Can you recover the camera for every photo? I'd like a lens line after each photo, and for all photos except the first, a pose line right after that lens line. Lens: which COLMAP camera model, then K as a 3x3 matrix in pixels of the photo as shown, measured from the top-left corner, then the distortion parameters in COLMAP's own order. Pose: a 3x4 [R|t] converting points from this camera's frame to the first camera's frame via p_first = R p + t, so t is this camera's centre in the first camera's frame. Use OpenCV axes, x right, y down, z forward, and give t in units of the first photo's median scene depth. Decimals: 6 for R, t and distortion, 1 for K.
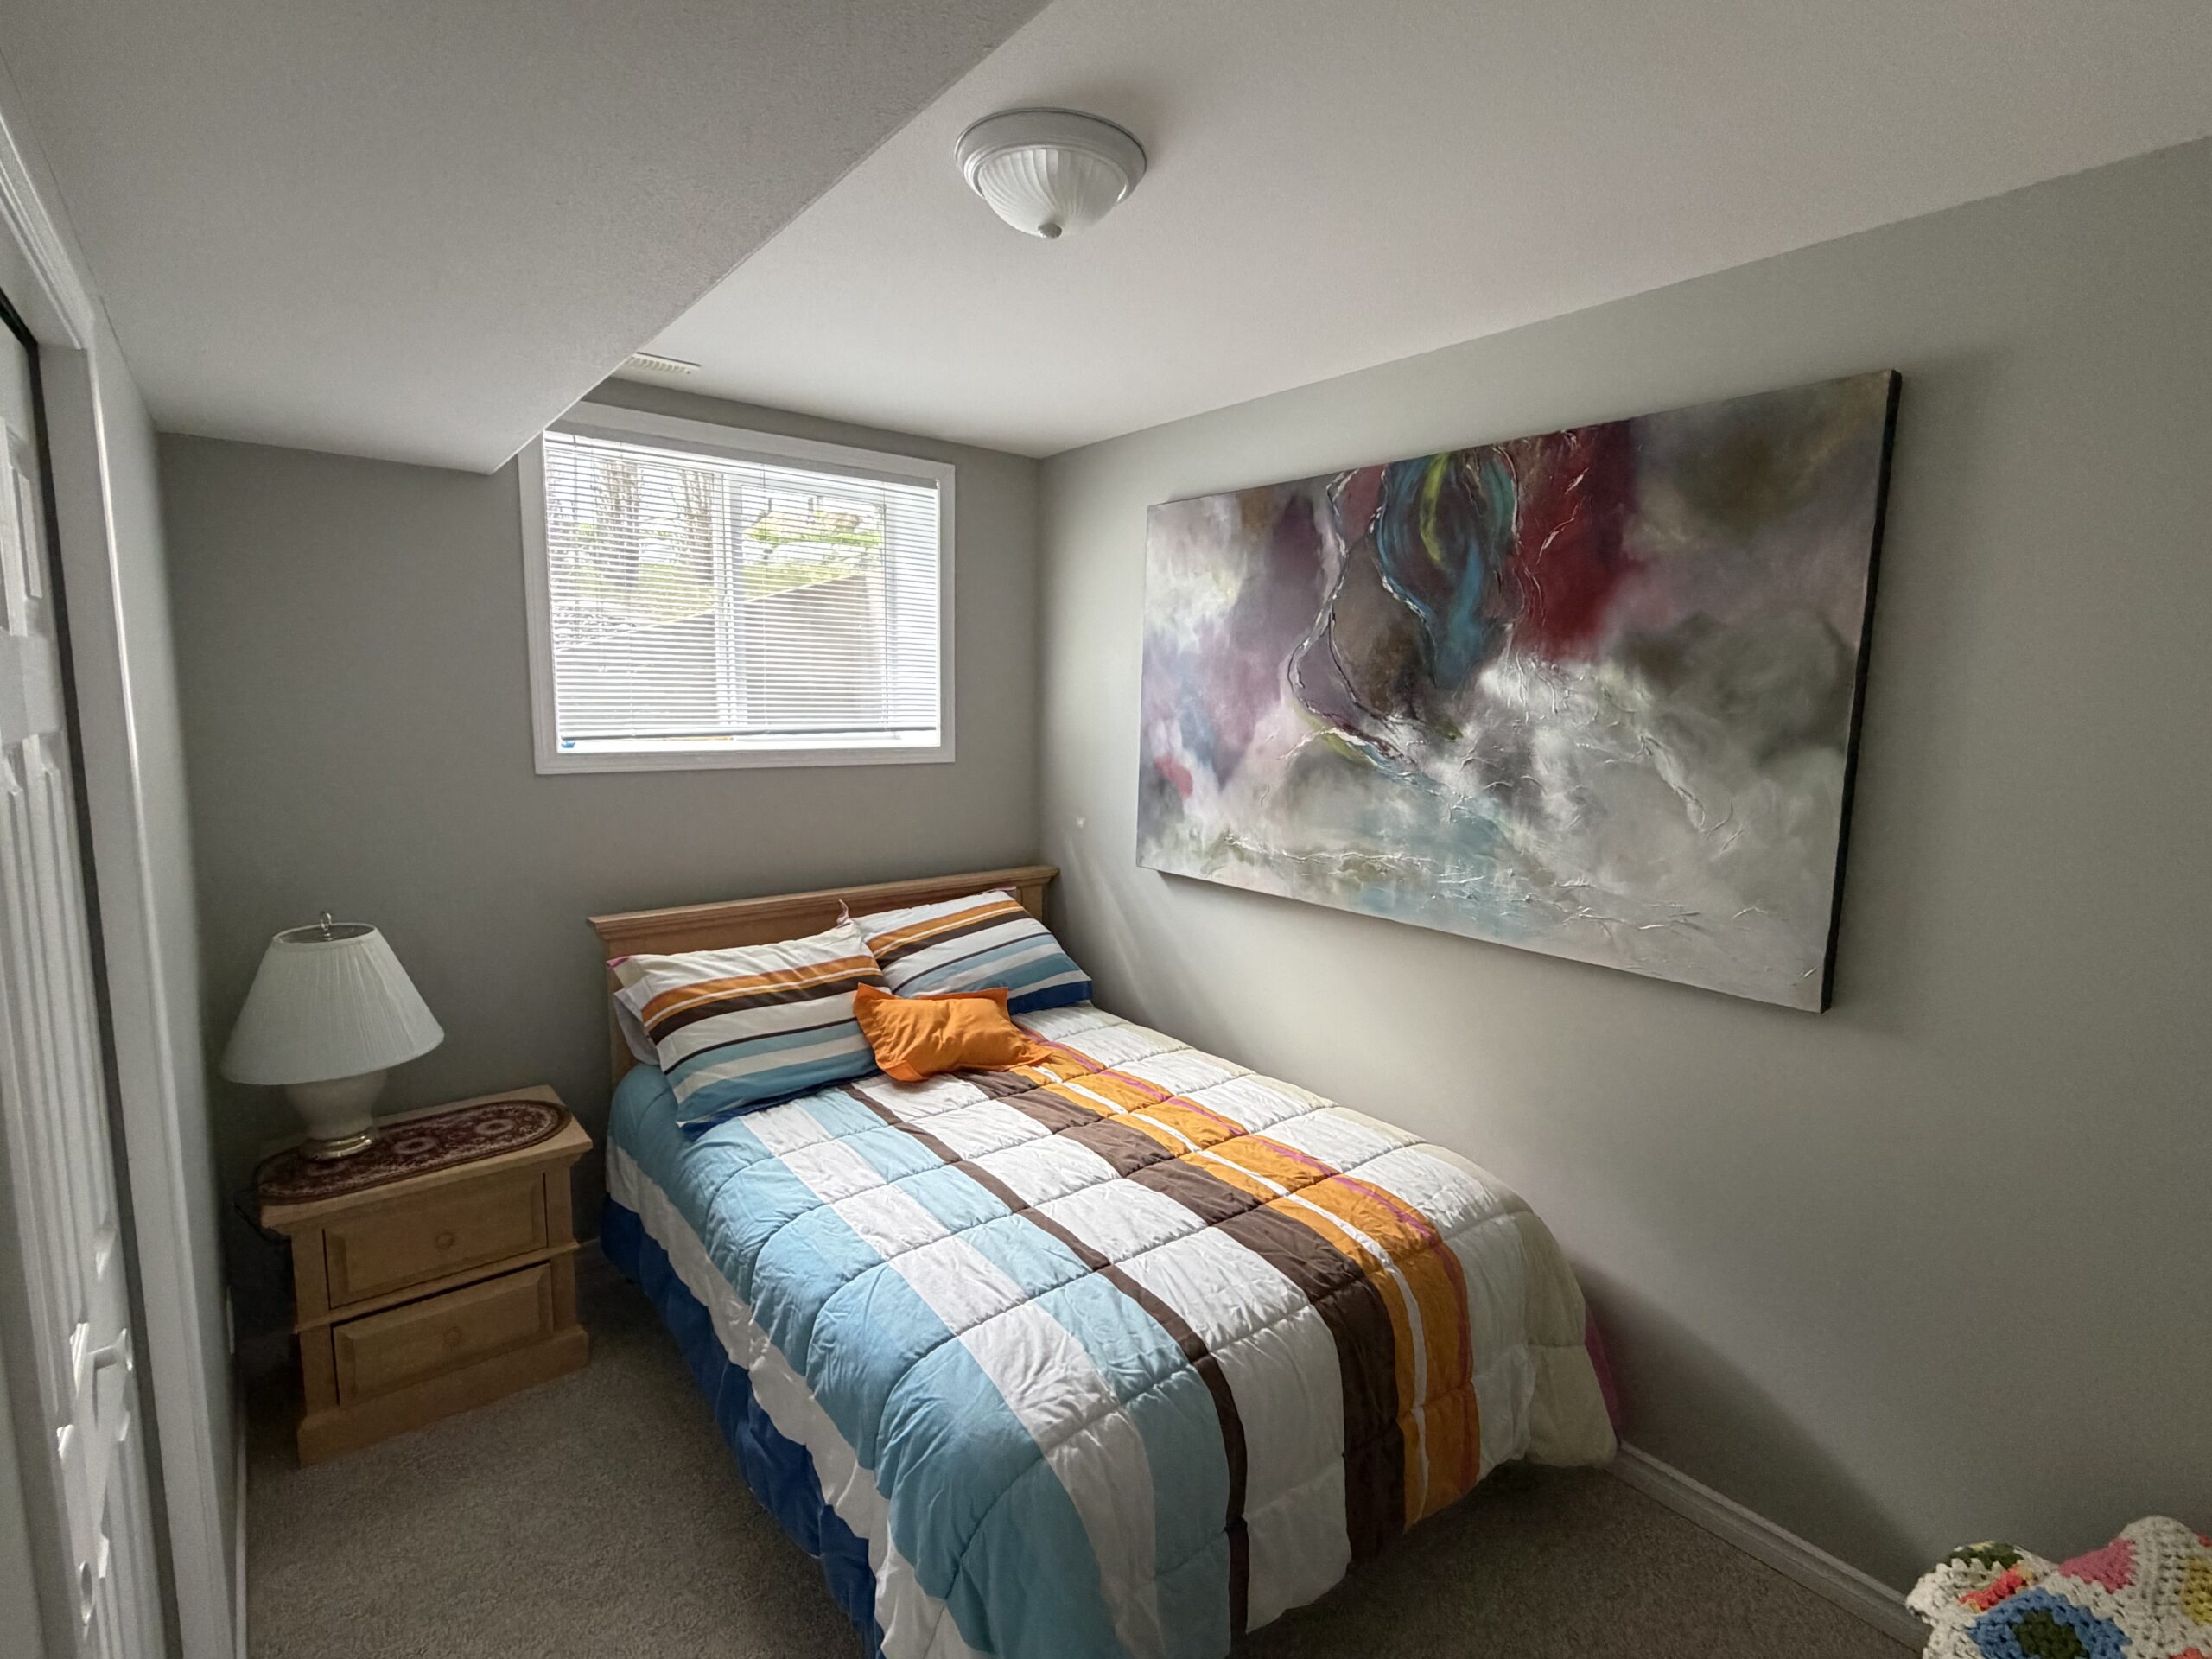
lens RADIAL K [[1054.2, 0, 1107.3], [0, 1054.2, 830.0], [0, 0, 1]] dist [0.002220, 0.000151]
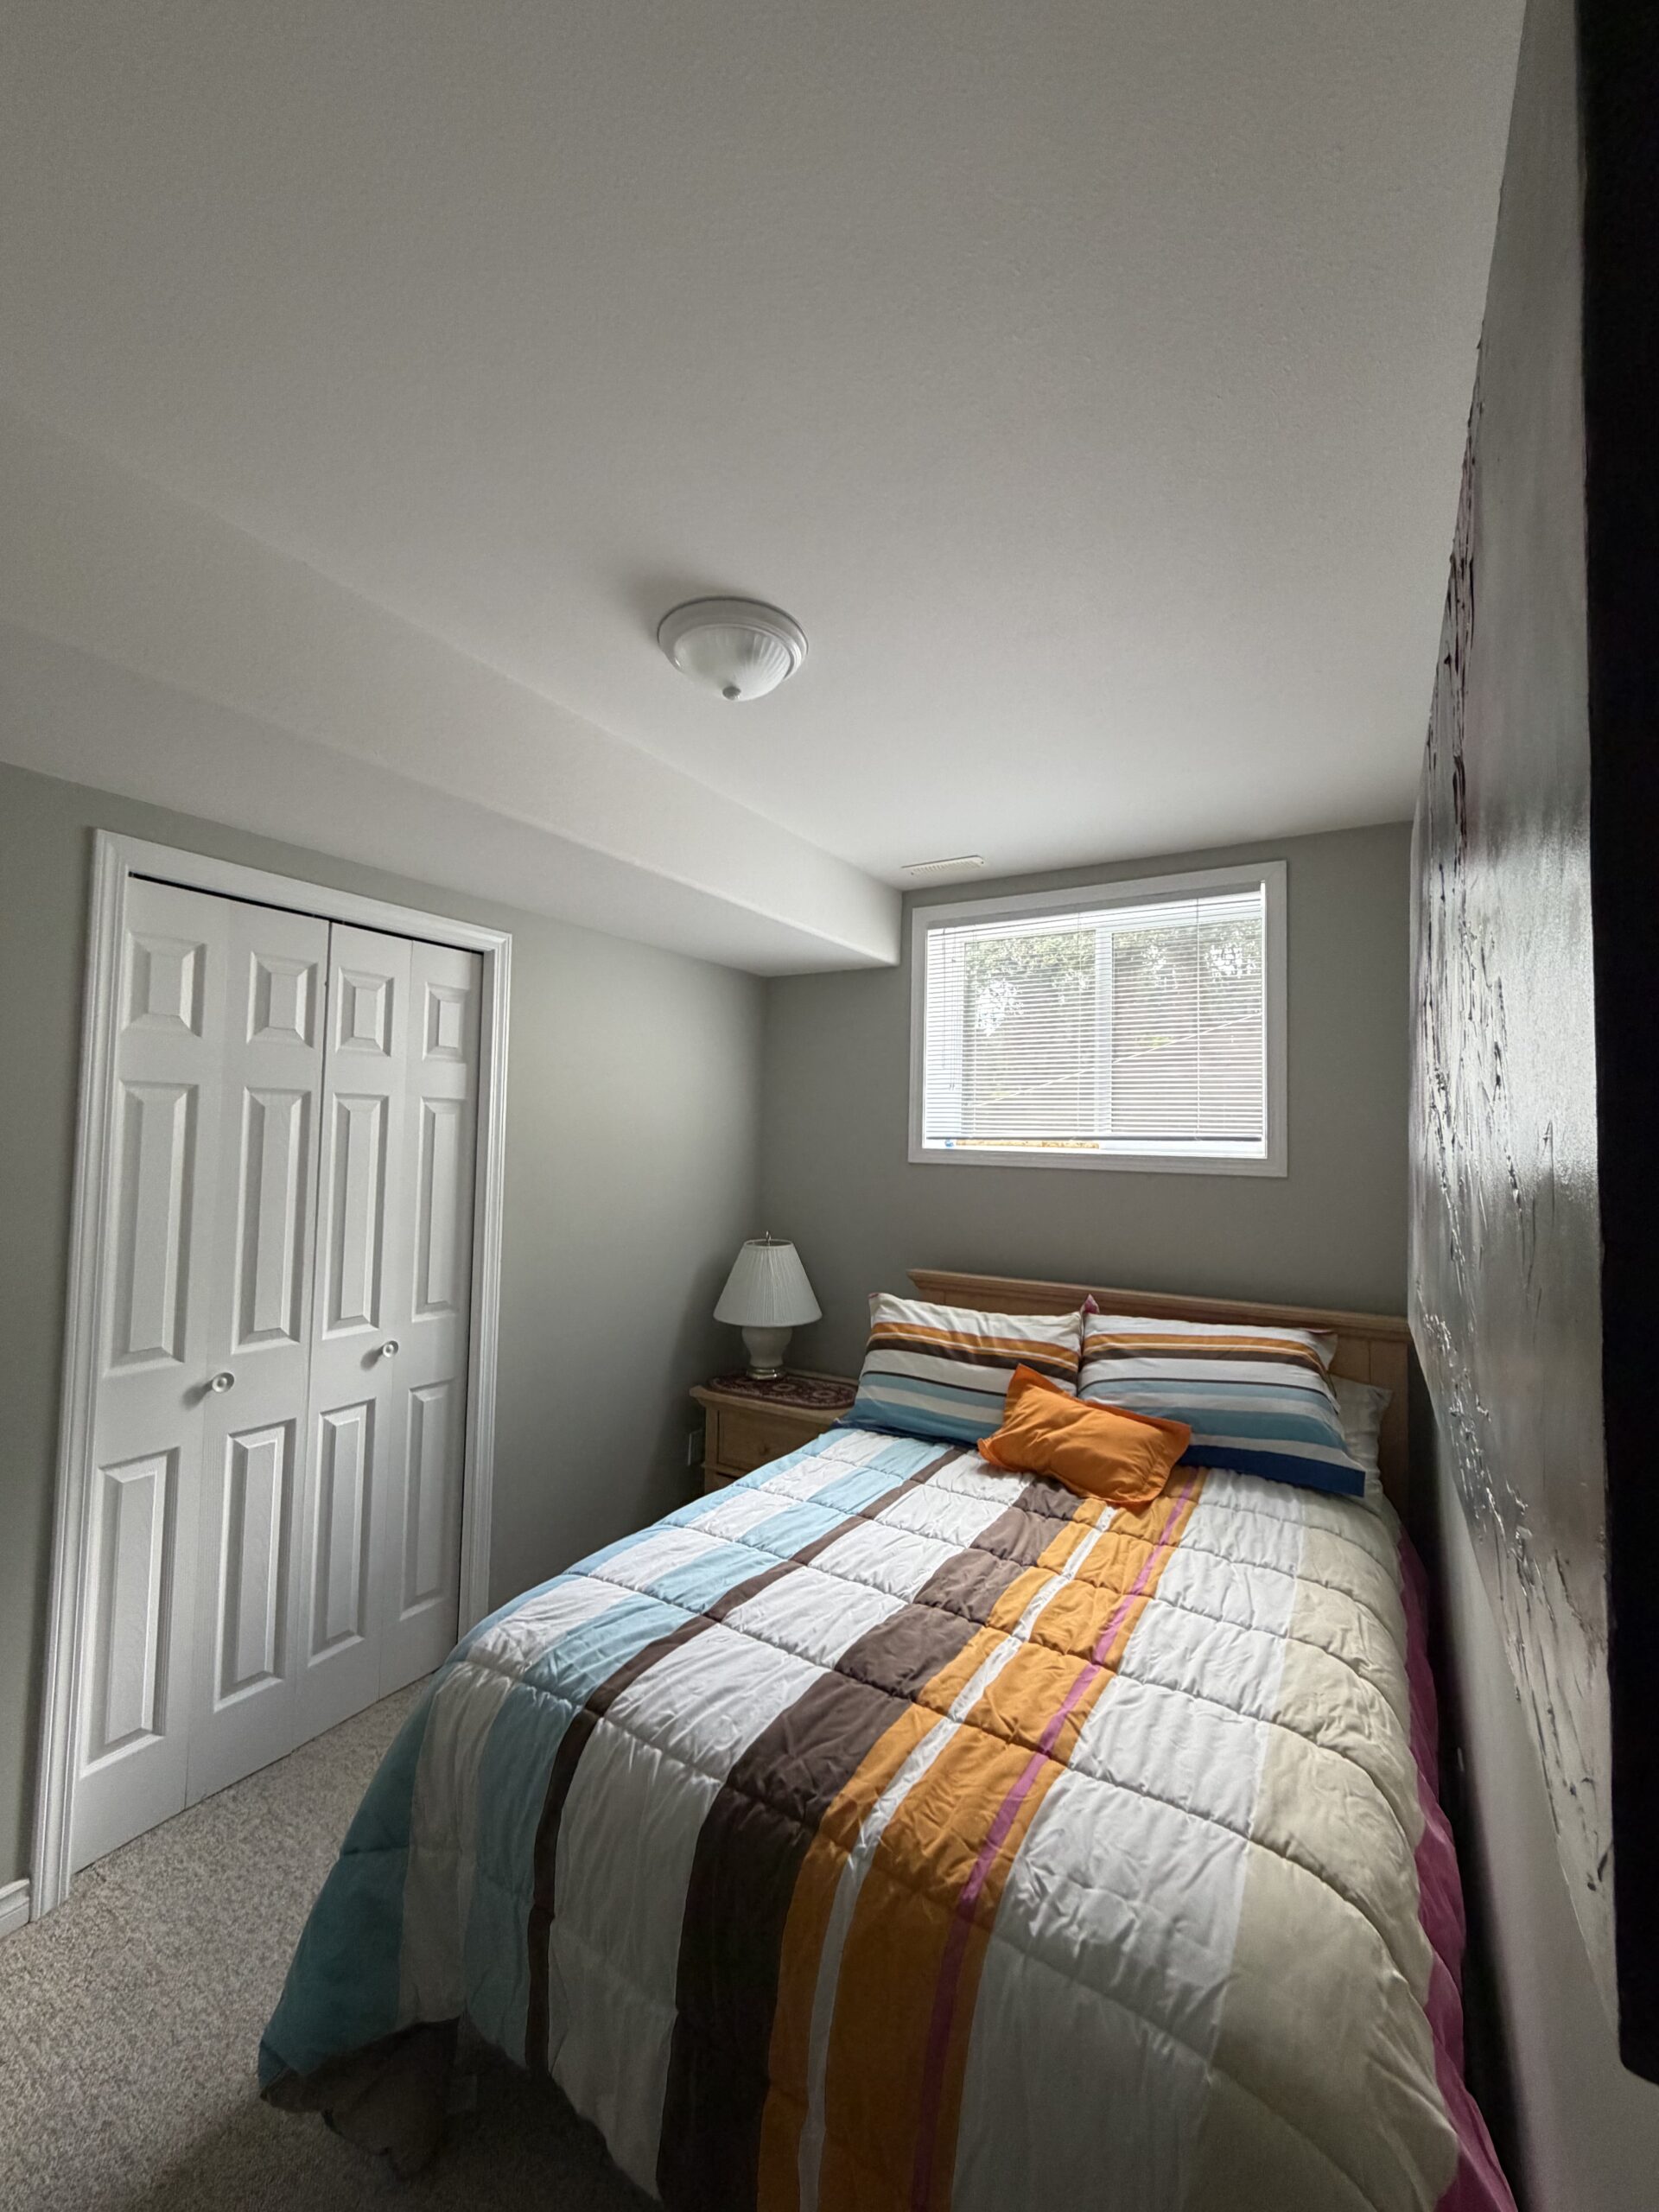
lens RADIAL K [[891.6, 0, 837.7], [0, 891.6, 1098.7], [0, 0, 1]] dist [0.002137, -0.000049]
pose [[0.333239, -0.051573, -0.941431, 0.608596], [-0.135747, 0.985475, -0.102036, -0.001488], [0.933019, 0.161799, 0.321397, 0.538228]]
